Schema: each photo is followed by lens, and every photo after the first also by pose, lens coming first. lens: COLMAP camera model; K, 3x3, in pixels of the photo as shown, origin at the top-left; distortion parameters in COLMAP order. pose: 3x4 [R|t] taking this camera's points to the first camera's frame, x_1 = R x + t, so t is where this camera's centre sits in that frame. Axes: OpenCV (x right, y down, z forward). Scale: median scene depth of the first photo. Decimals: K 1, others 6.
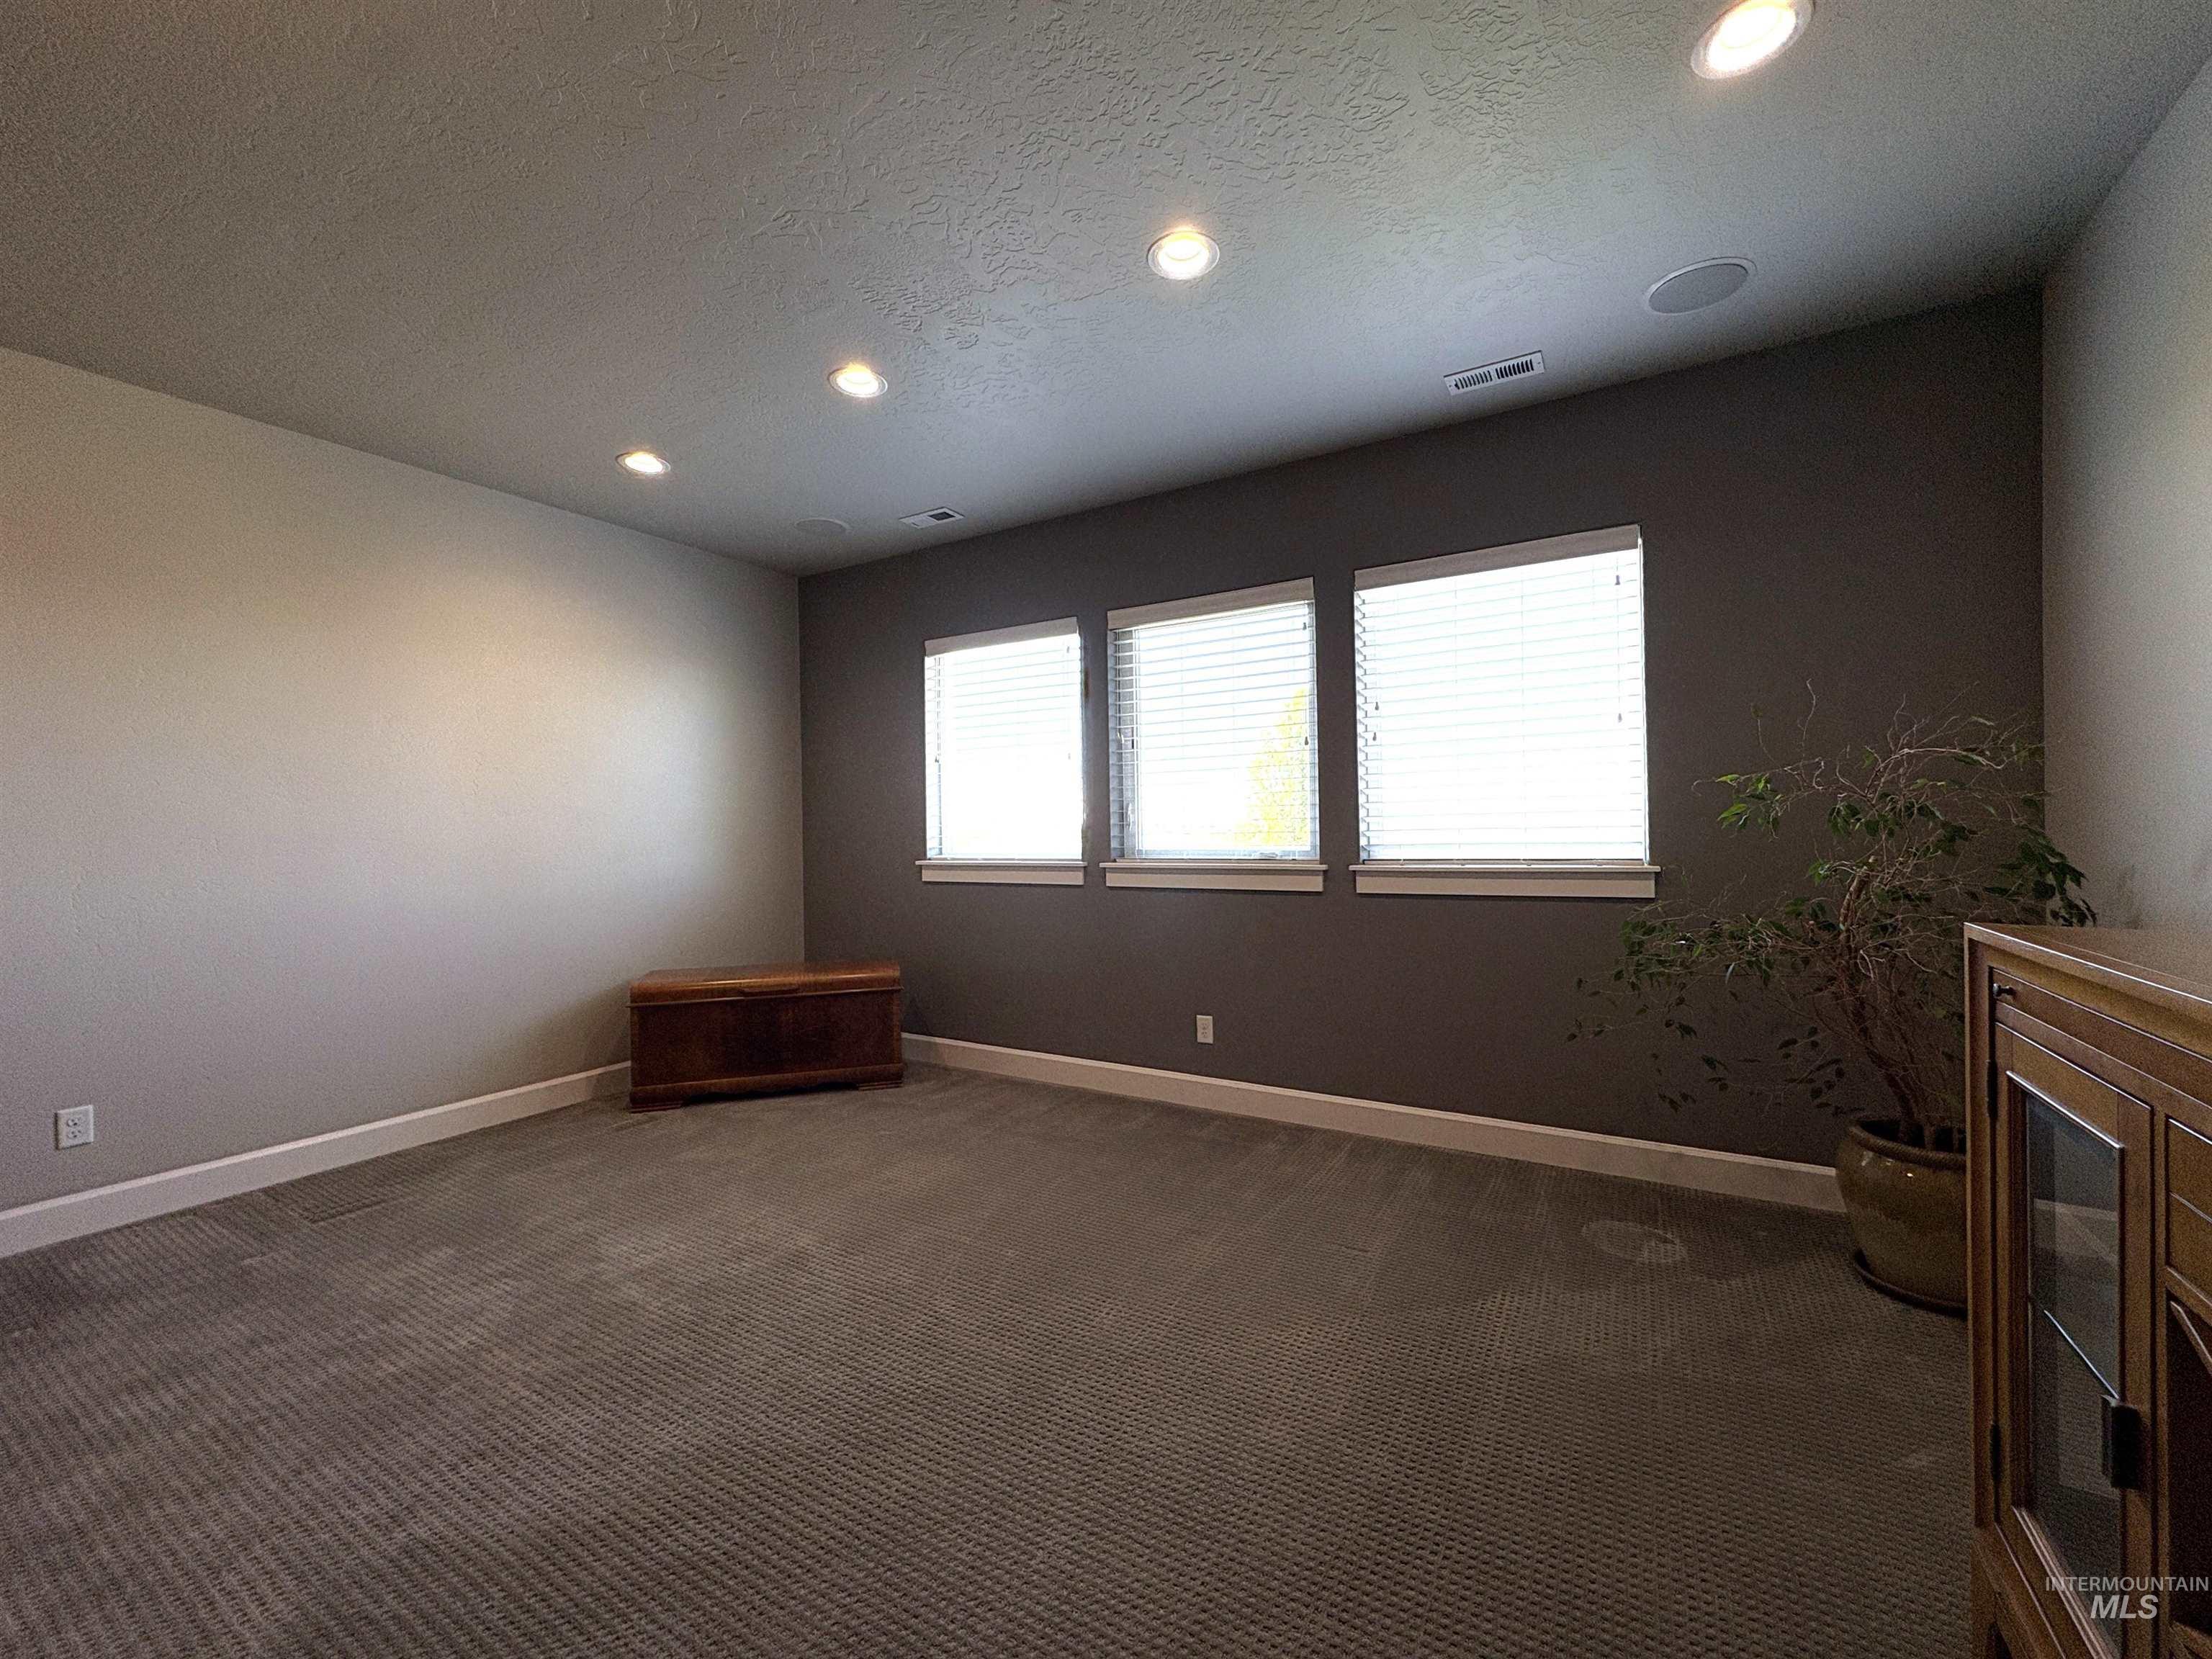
lens RADIAL K [[885.7, 0, 1112.5], [0, 885.7, 828.9], [0, 0, 1]] dist [0.001569, -0.000097]
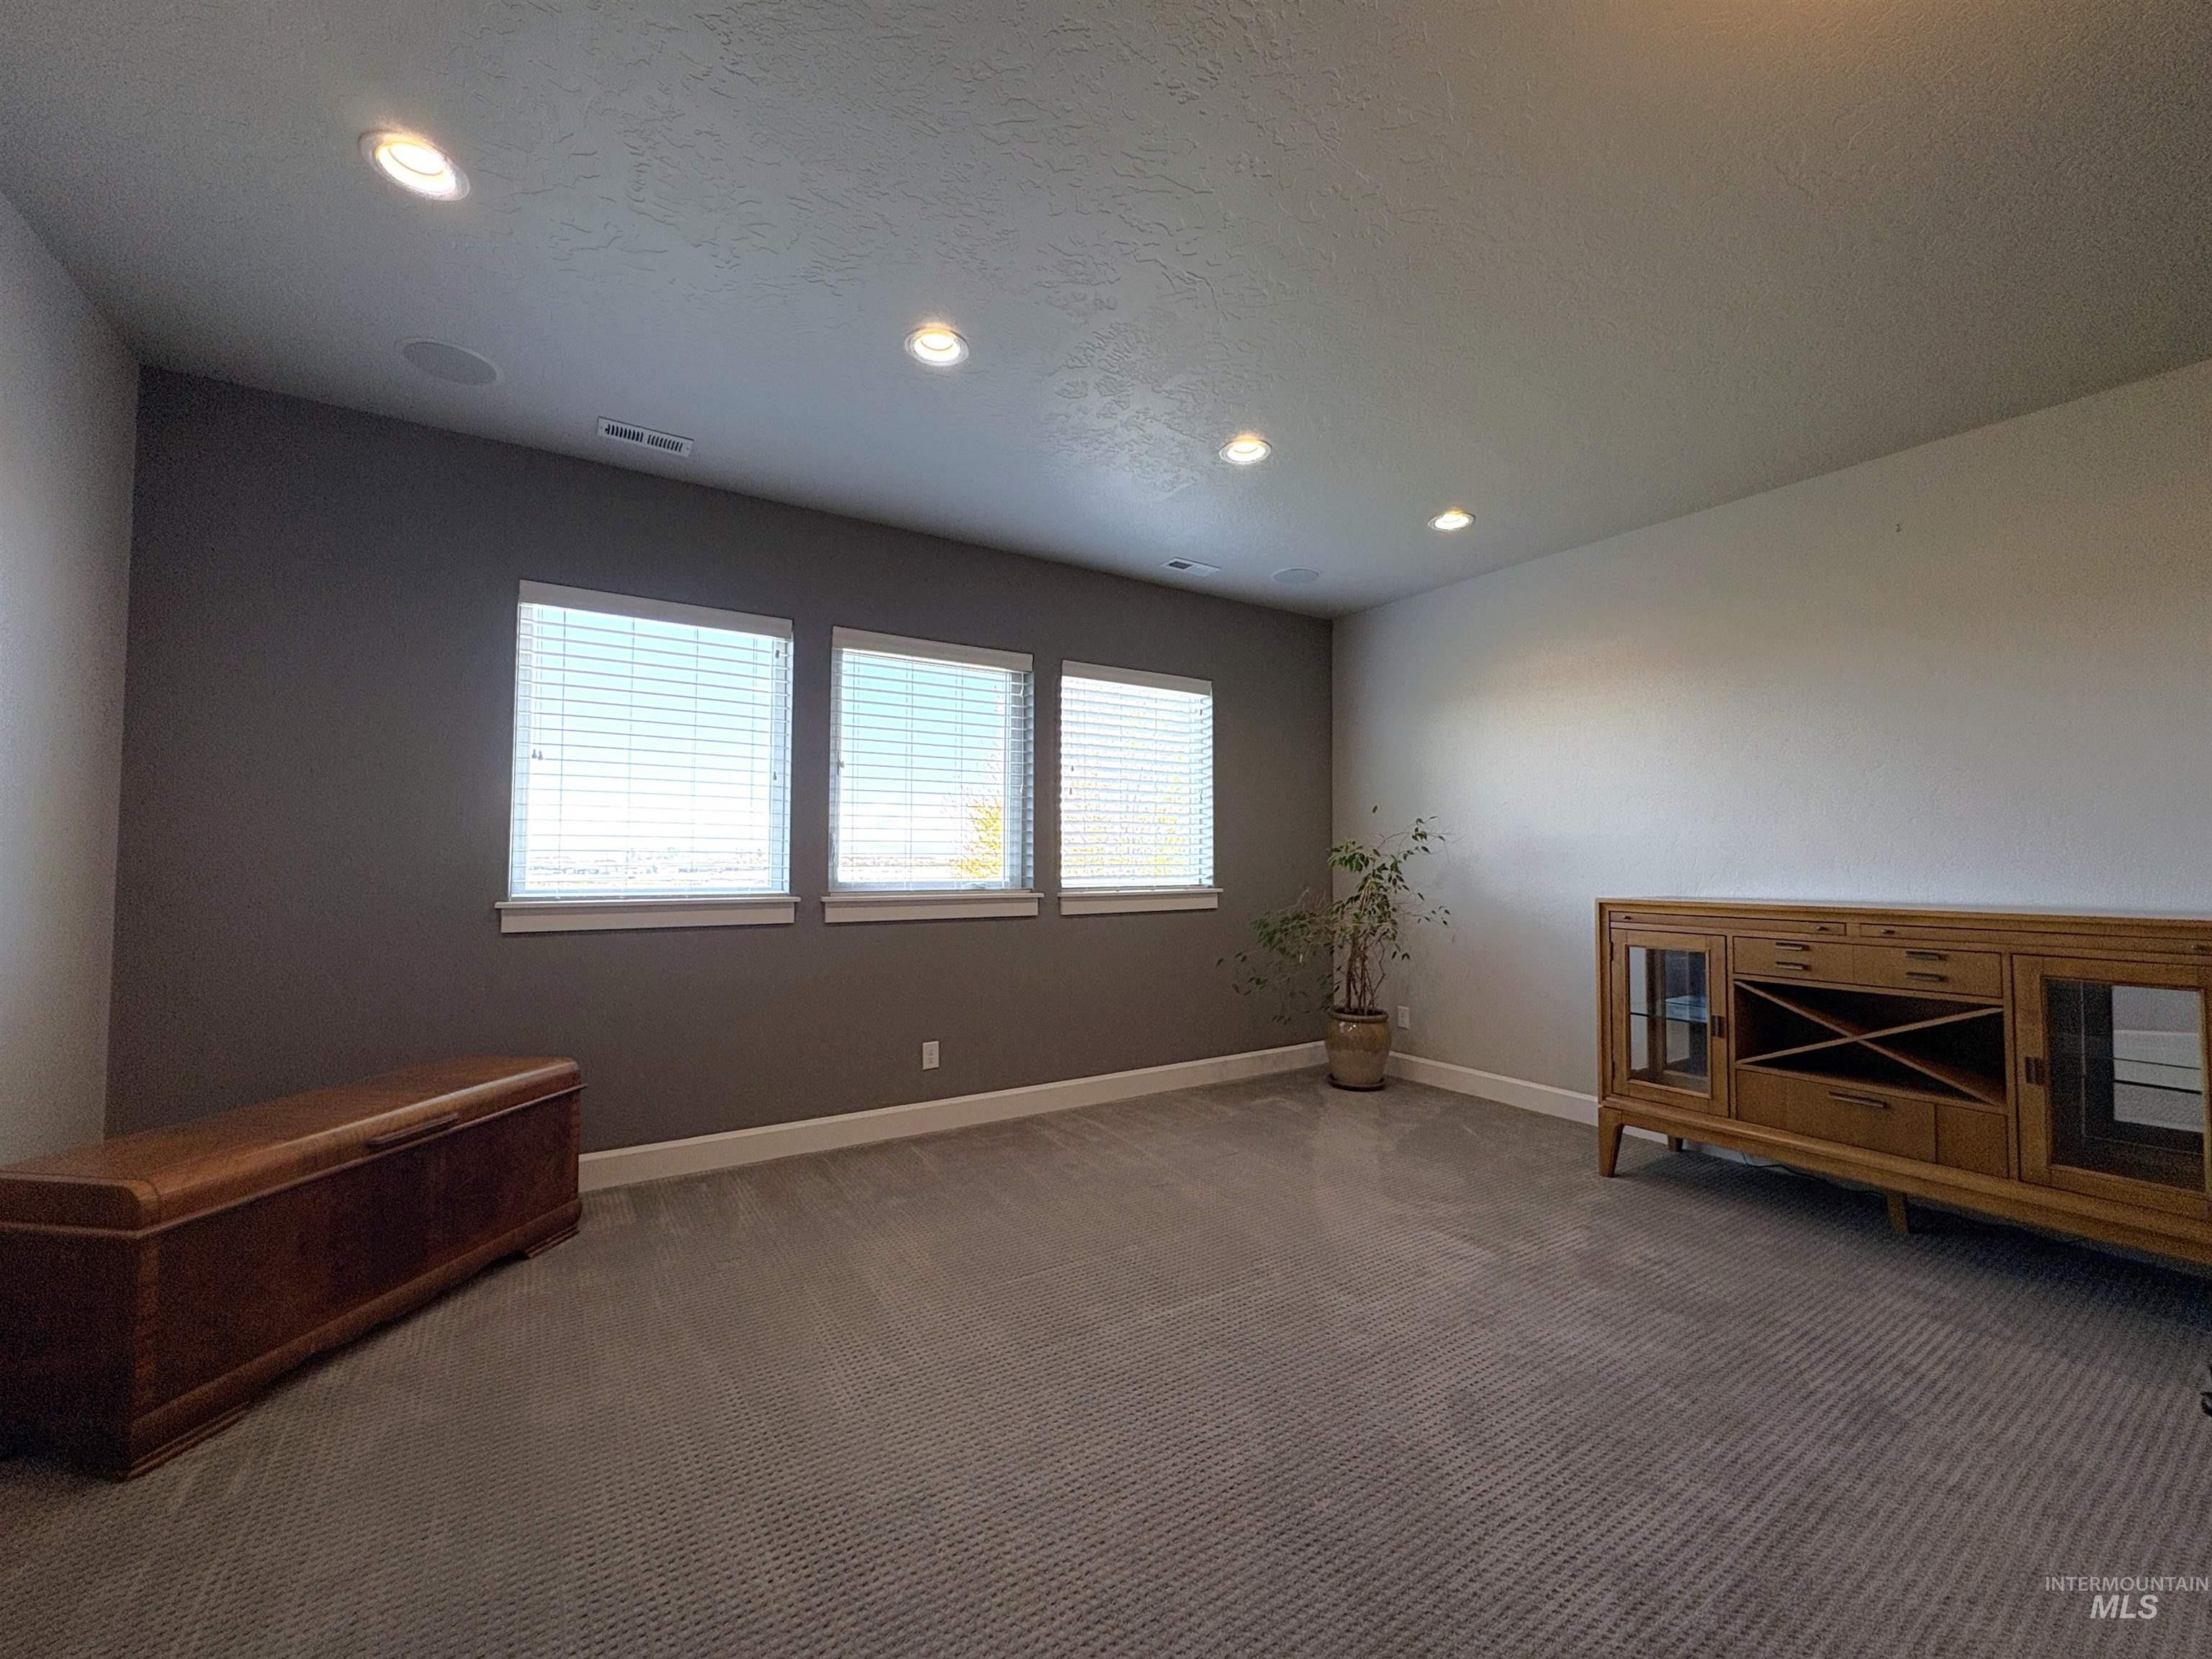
lens RADIAL K [[885.7, 0, 1100.0], [0, 885.7, 831.1], [0, 0, 1]] dist [0.001569, -0.000097]
pose [[0.435412, 0.044362, 0.899137, -0.786774], [-0.013145, 0.998992, -0.042923, 0.006861], [-0.900135, 0.006870, 0.435556, 0.383183]]
